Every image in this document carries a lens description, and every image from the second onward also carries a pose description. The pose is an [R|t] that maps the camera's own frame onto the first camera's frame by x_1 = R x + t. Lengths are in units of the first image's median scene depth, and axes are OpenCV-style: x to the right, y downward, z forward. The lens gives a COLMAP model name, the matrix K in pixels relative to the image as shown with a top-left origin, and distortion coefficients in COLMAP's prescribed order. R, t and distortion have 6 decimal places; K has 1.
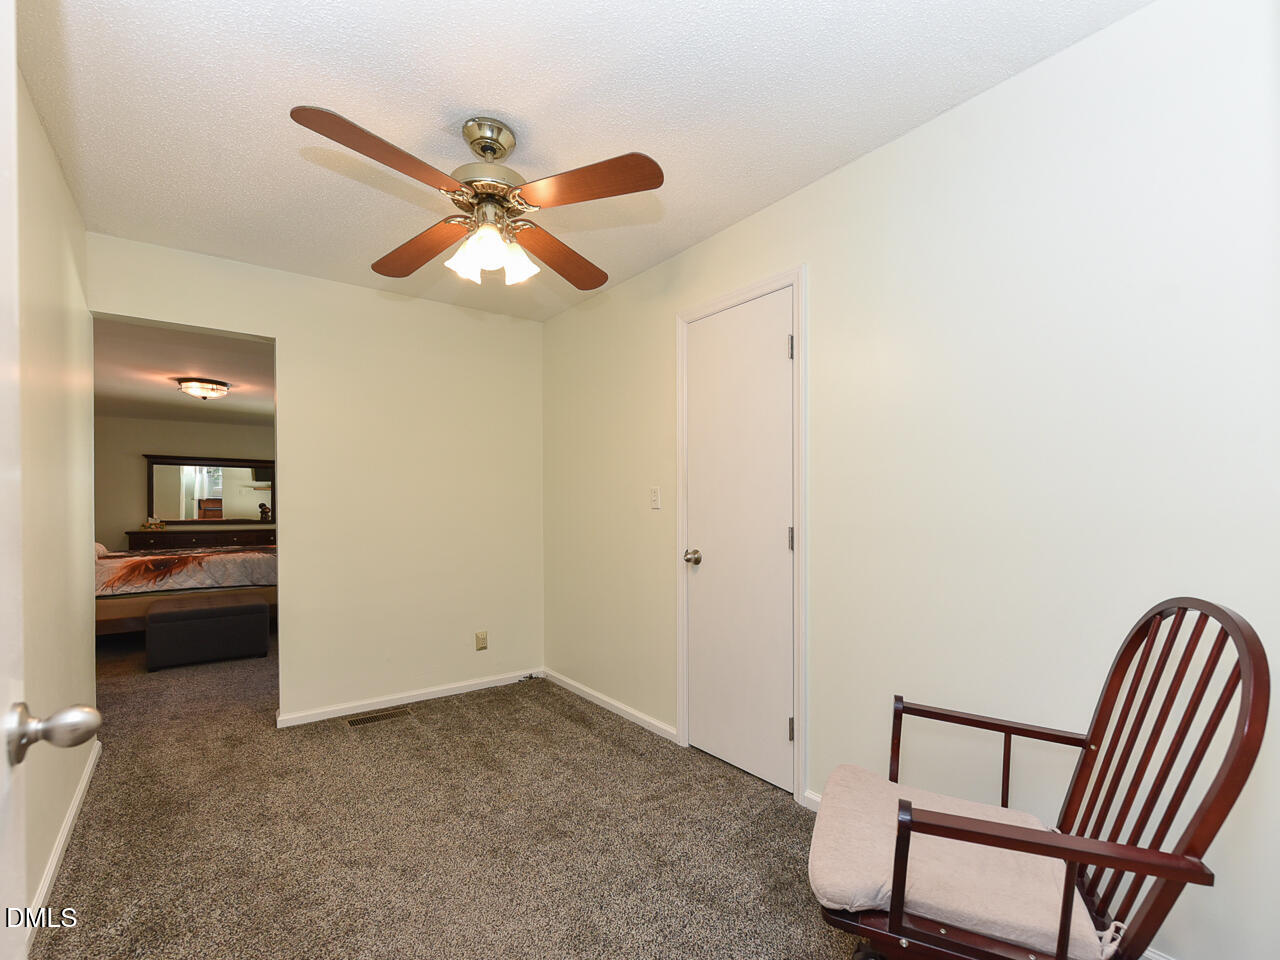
lens RADIAL K [[574.9, 0, 642.0], [0, 574.9, 484.1], [0, 0, 1]] dist [0.003616, -0.000377]
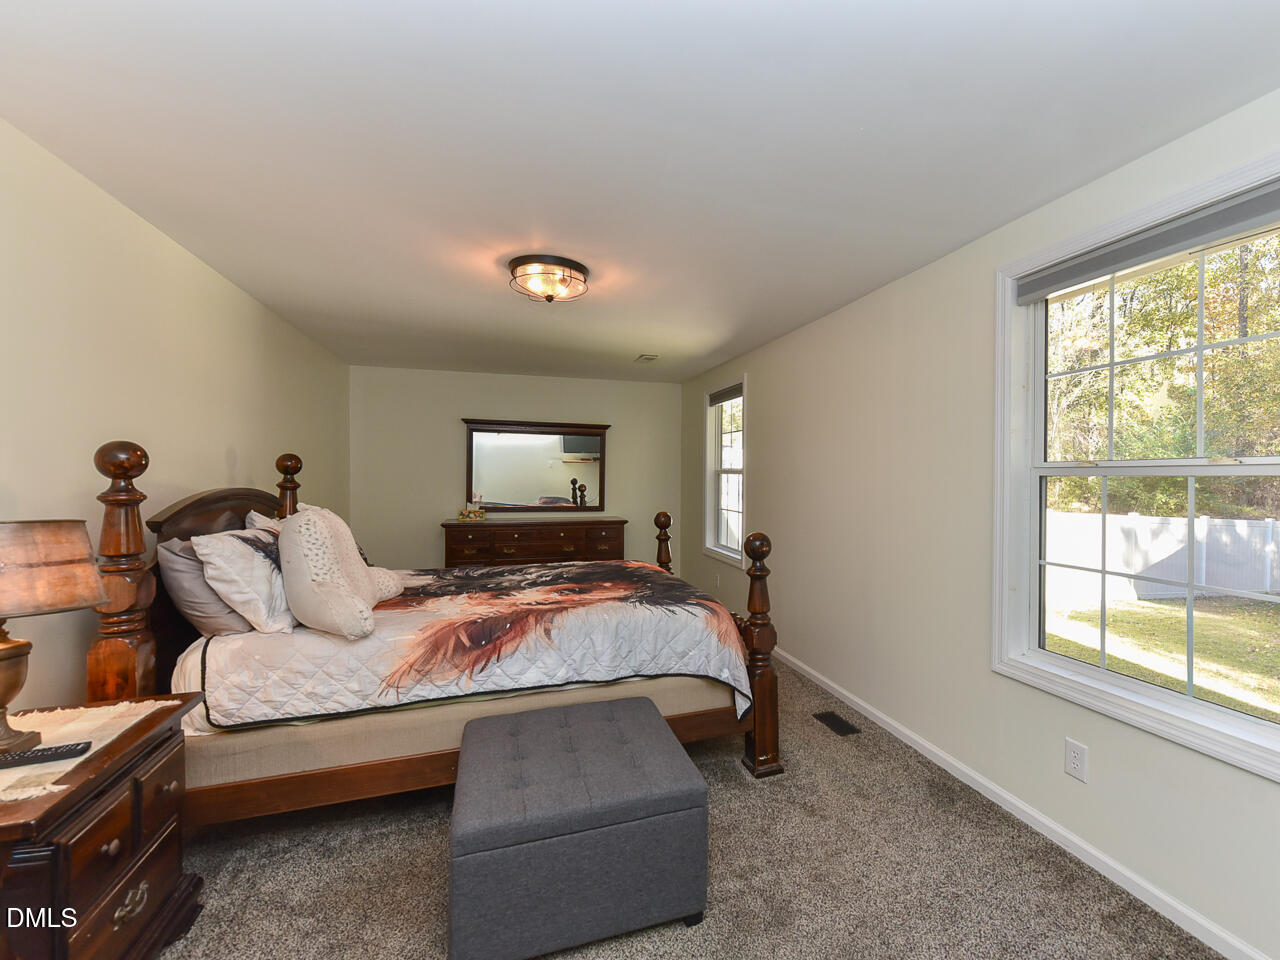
lens RADIAL K [[570.9, 0, 610.5], [0, 570.9, 481.6], [0, 0, 1]] dist [0.004827, -0.000258]
pose [[0.892061, 0.035162, -0.450545, -0.485602], [-0.020532, 0.999092, 0.037320, -0.001911], [0.451448, -0.024041, 0.891973, 0.575054]]
